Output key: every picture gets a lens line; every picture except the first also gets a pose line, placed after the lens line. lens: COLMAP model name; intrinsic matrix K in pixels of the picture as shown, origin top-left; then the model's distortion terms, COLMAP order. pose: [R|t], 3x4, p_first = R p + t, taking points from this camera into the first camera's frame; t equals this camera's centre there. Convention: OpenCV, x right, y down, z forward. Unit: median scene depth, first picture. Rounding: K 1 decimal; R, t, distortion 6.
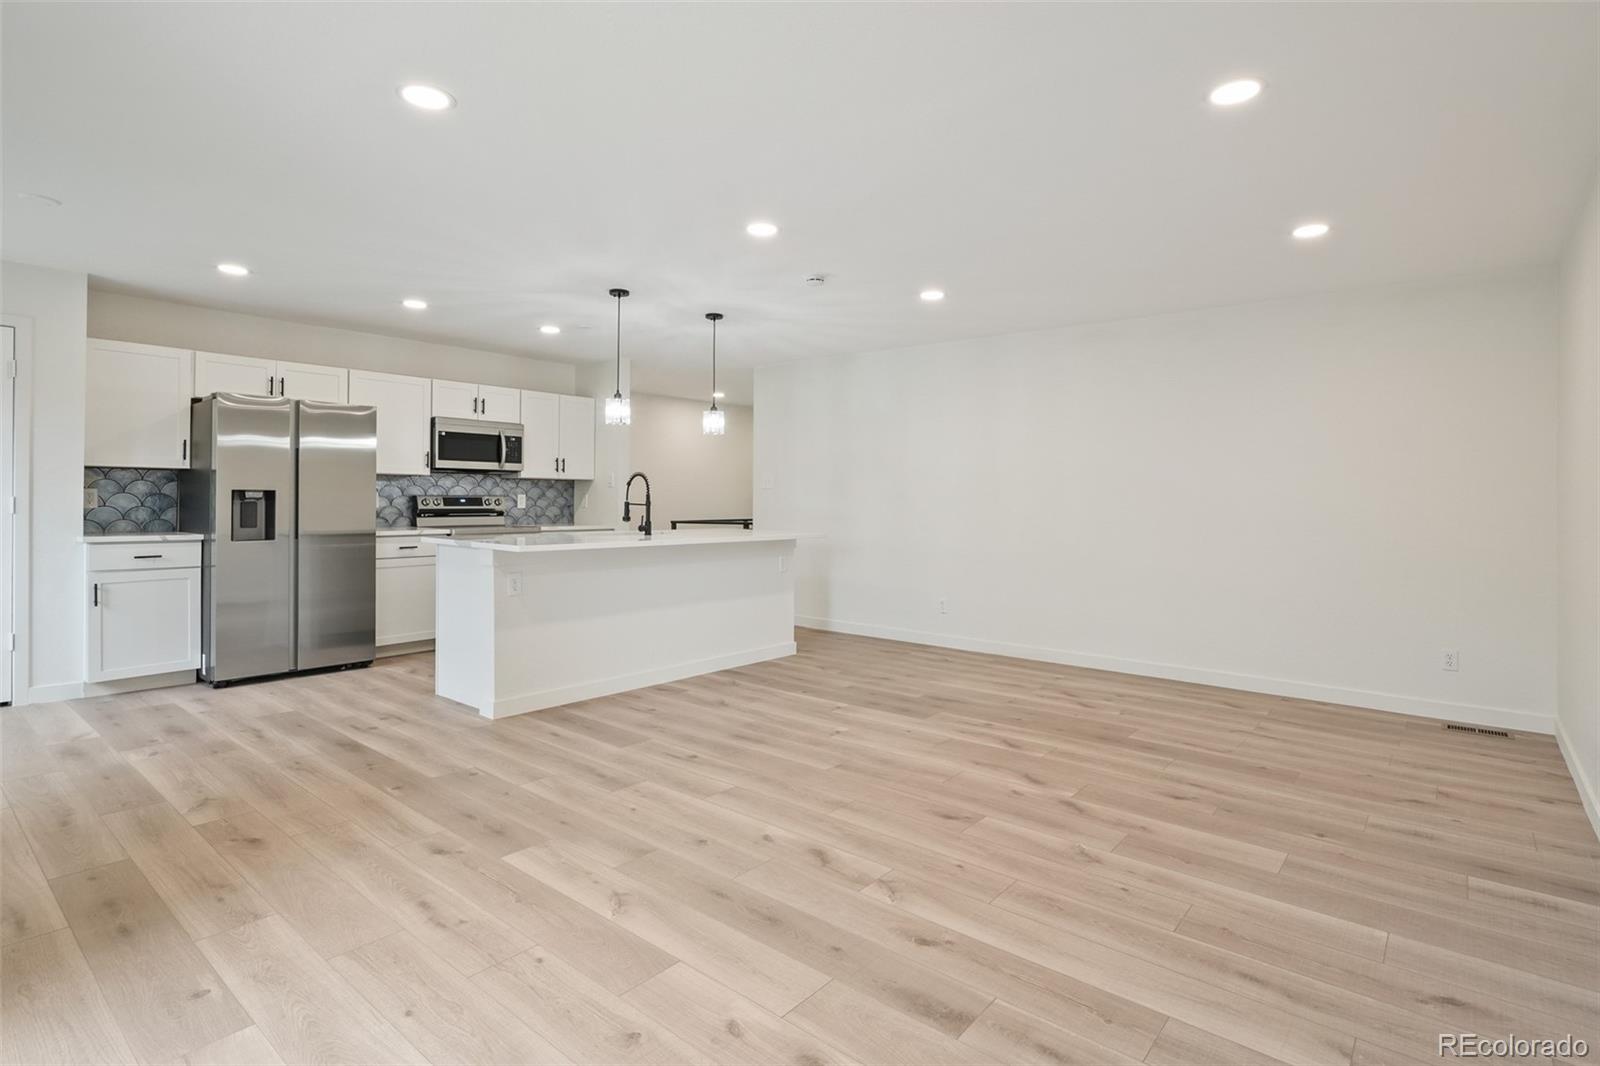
lens RADIAL K [[781.0, 0, 880.8], [0, 781.0, 525.3], [0, 0, 1]] dist [-0.030077, 0.007255]
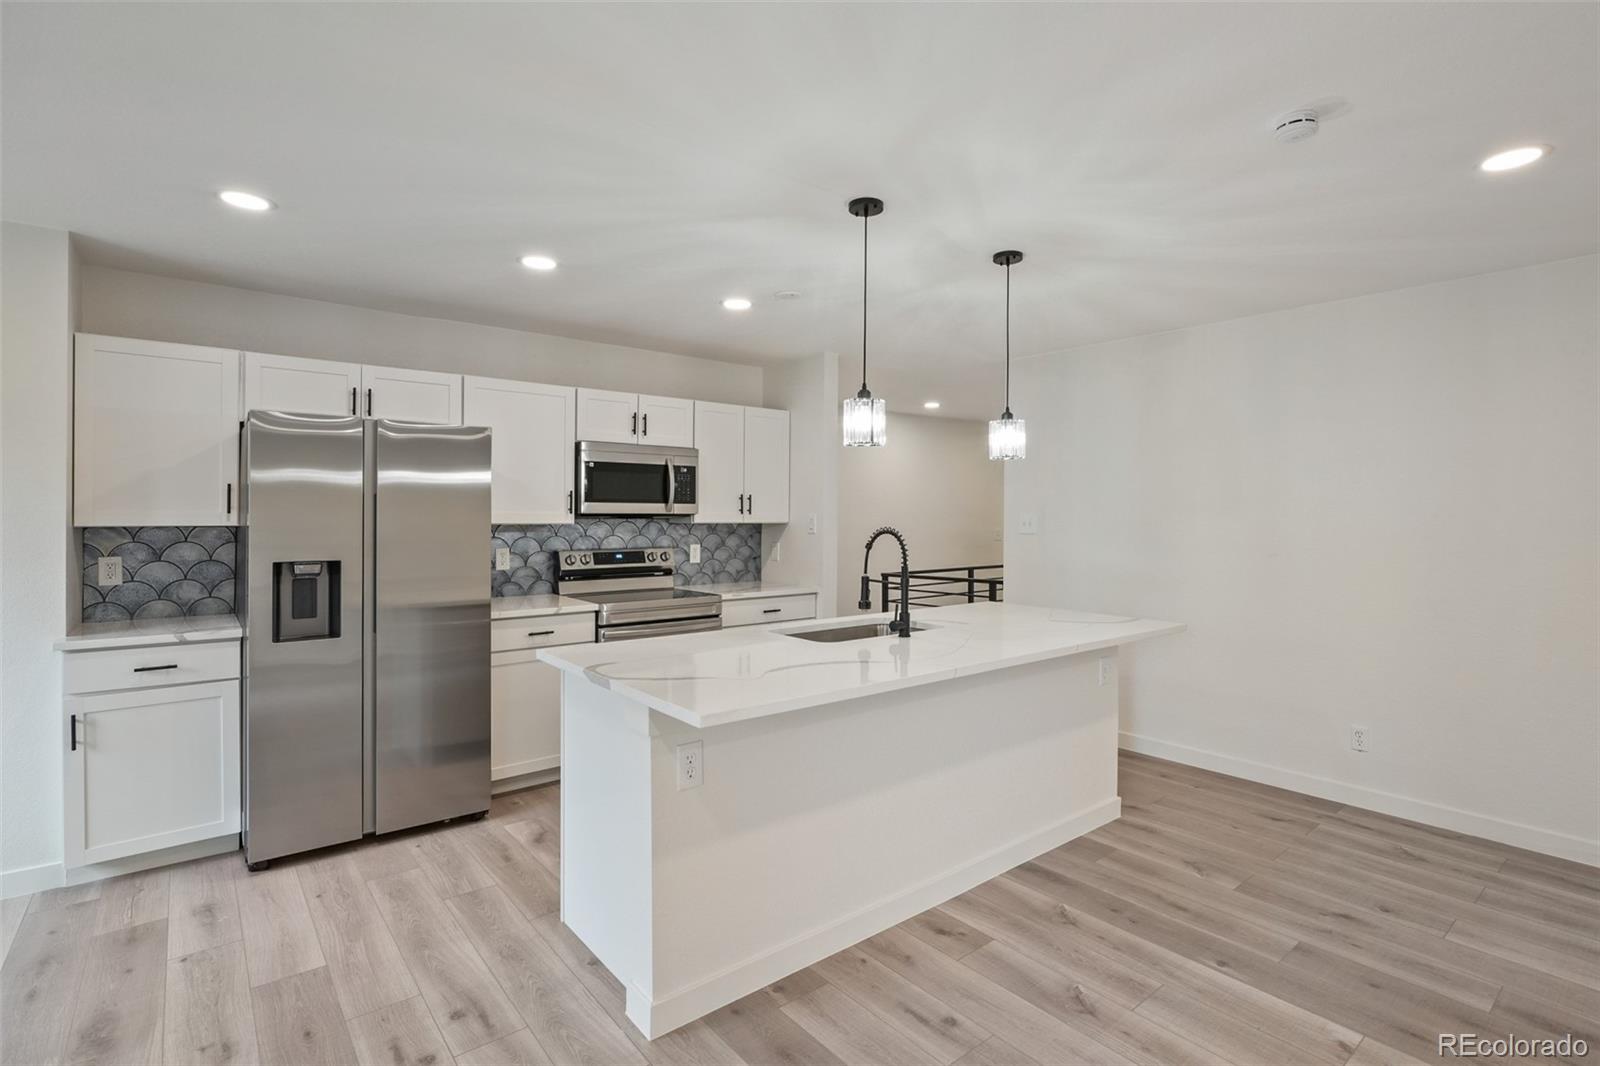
lens RADIAL K [[781.0, 0, 871.4], [0, 781.0, 550.2], [0, 0, 1]] dist [-0.030077, 0.007255]
pose [[0.979010, 0.003608, -0.203779, -0.213503], [-0.001800, 0.999957, 0.009053, -0.059353], [0.203803, -0.008496, 0.978975, 0.446316]]
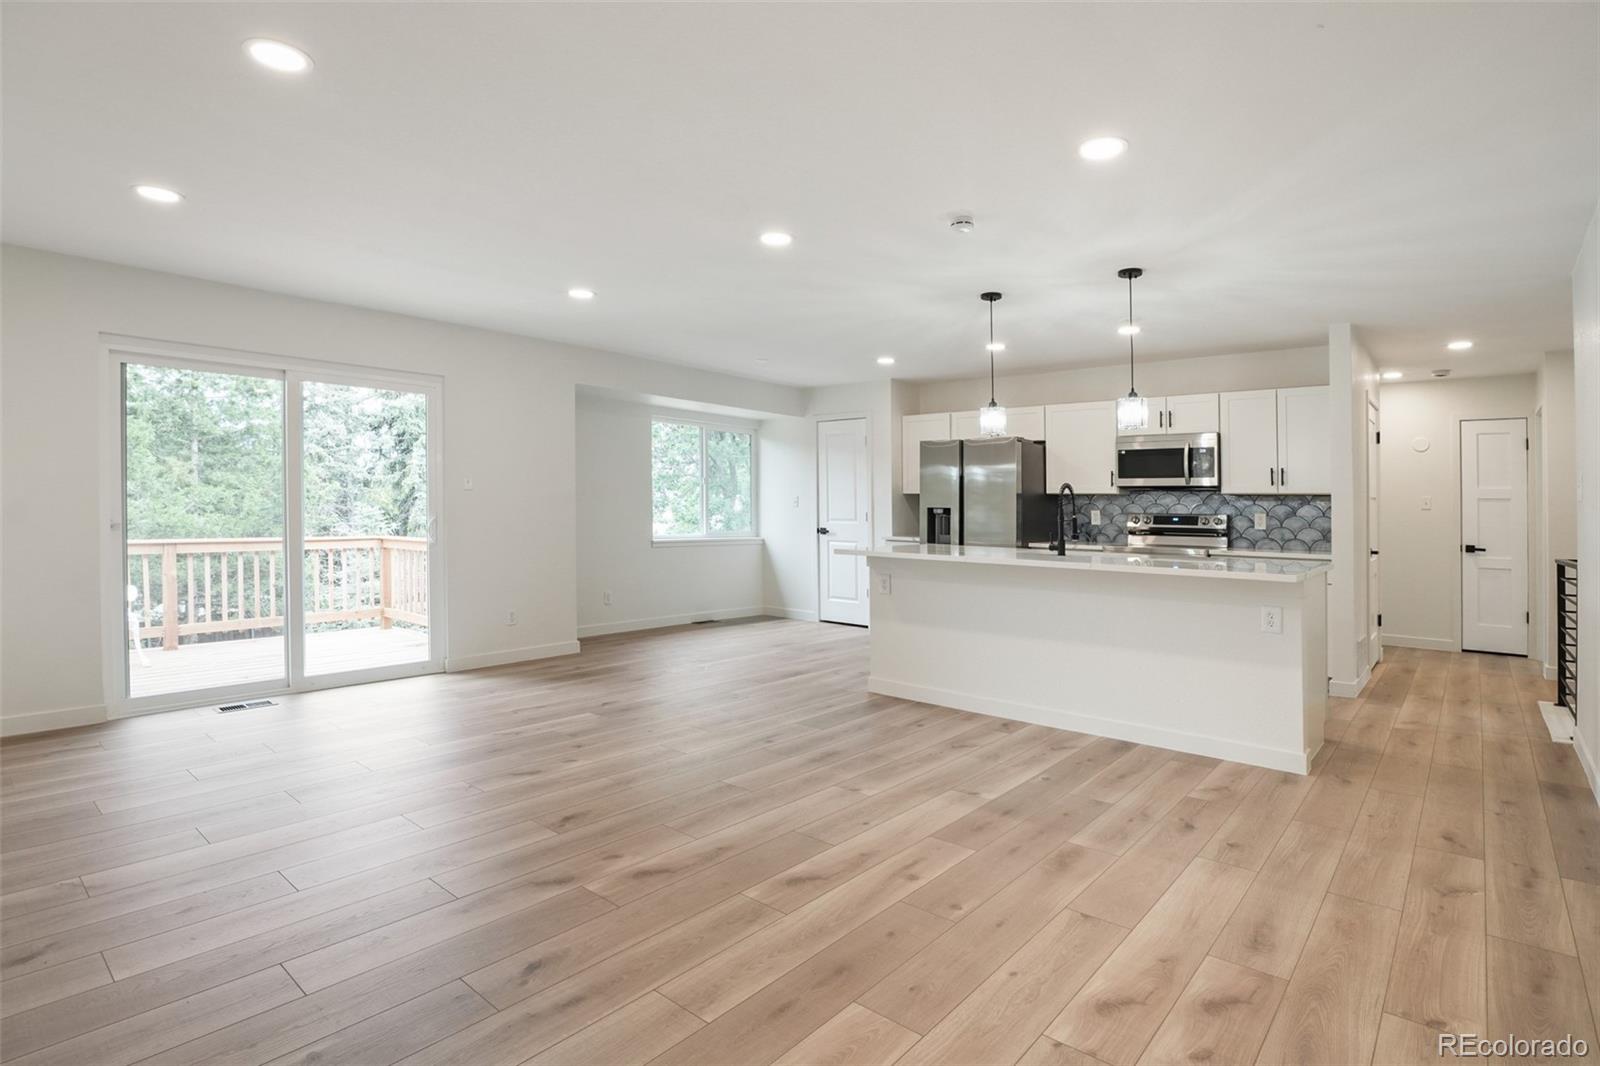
lens RADIAL K [[781.0, 0, 744.9], [0, 781.0, 499.1], [0, 0, 1]] dist [-0.030077, 0.007255]
pose [[-0.091844, -0.023673, -0.995492, 0.621418], [-0.048245, 0.998649, -0.019297, -0.016523], [0.994604, 0.046255, -0.092862, 0.751526]]
